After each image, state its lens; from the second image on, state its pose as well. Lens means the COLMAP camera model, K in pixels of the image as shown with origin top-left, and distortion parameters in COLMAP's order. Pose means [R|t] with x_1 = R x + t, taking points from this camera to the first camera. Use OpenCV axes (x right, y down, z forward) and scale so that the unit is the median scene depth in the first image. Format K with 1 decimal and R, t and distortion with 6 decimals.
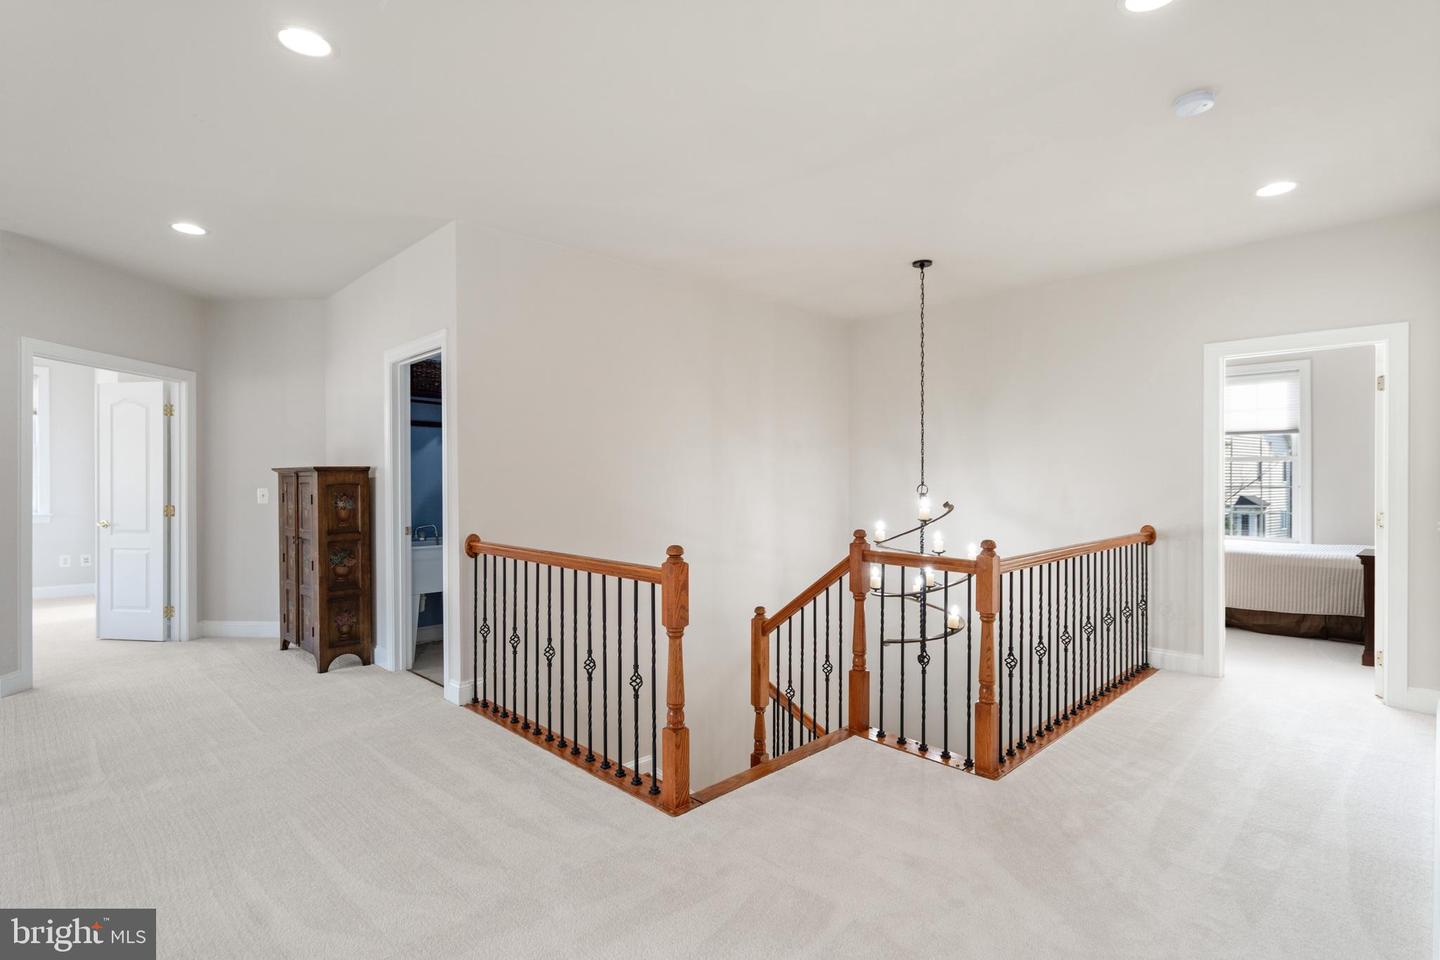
lens RADIAL K [[703.0, 0, 726.3], [0, 703.0, 480.0], [0, 0, 1]] dist [0.000717, 0.000516]
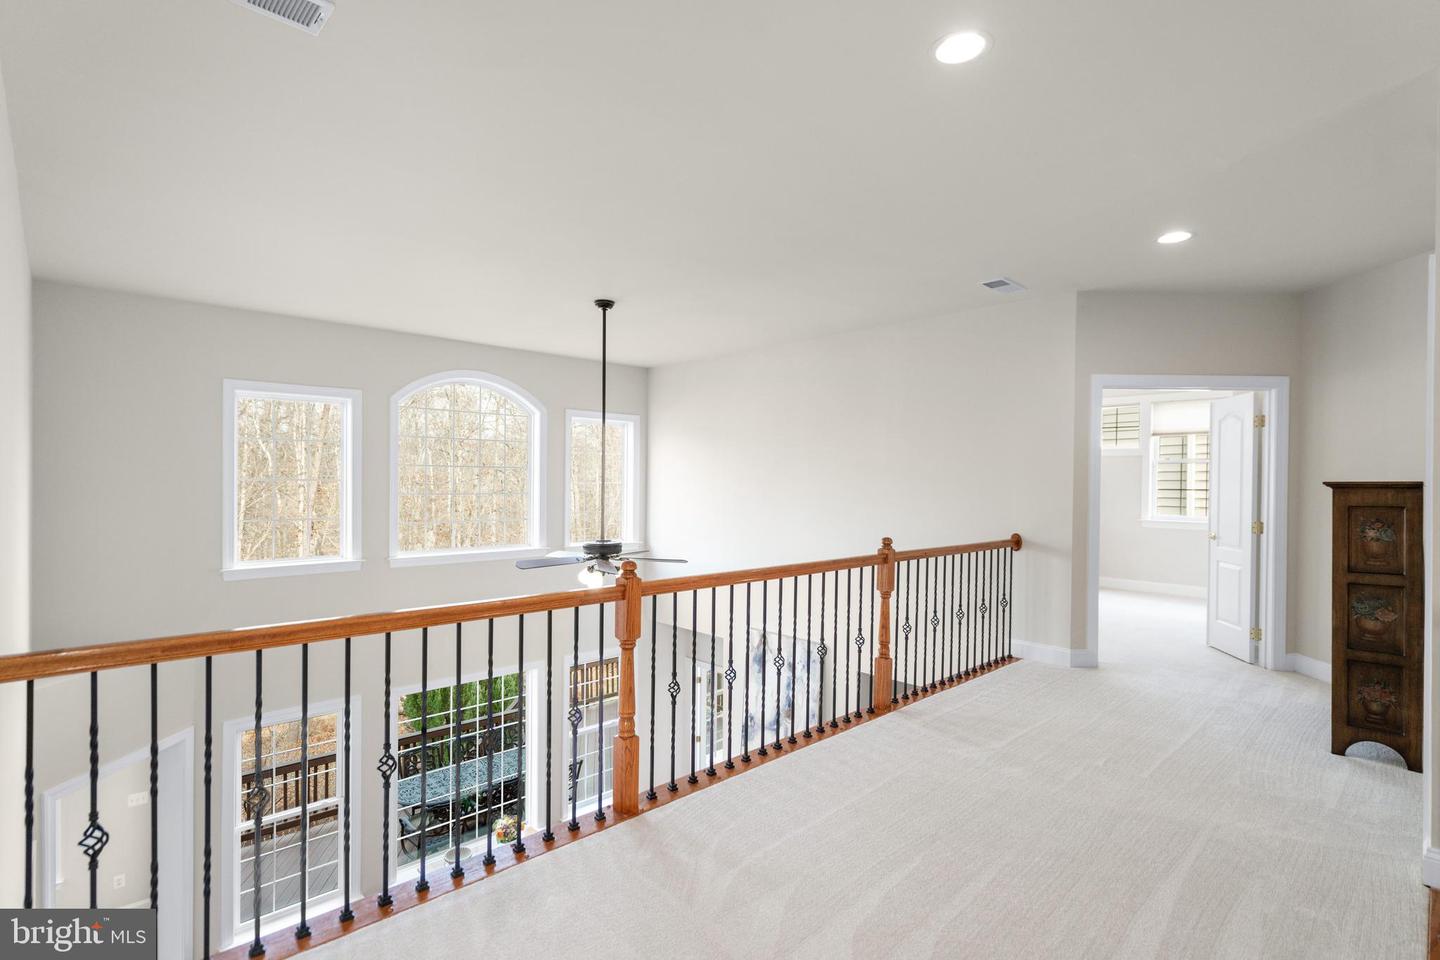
lens RADIAL K [[703.0, 0, 726.7], [0, 703.0, 479.5], [0, 0, 1]] dist [0.000717, 0.000516]
pose [[-0.014346, -0.001038, -0.999897, 0.189543], [-0.013083, 0.999914, -0.000850, -0.012306], [0.999811, 0.013069, -0.014359, 0.342065]]
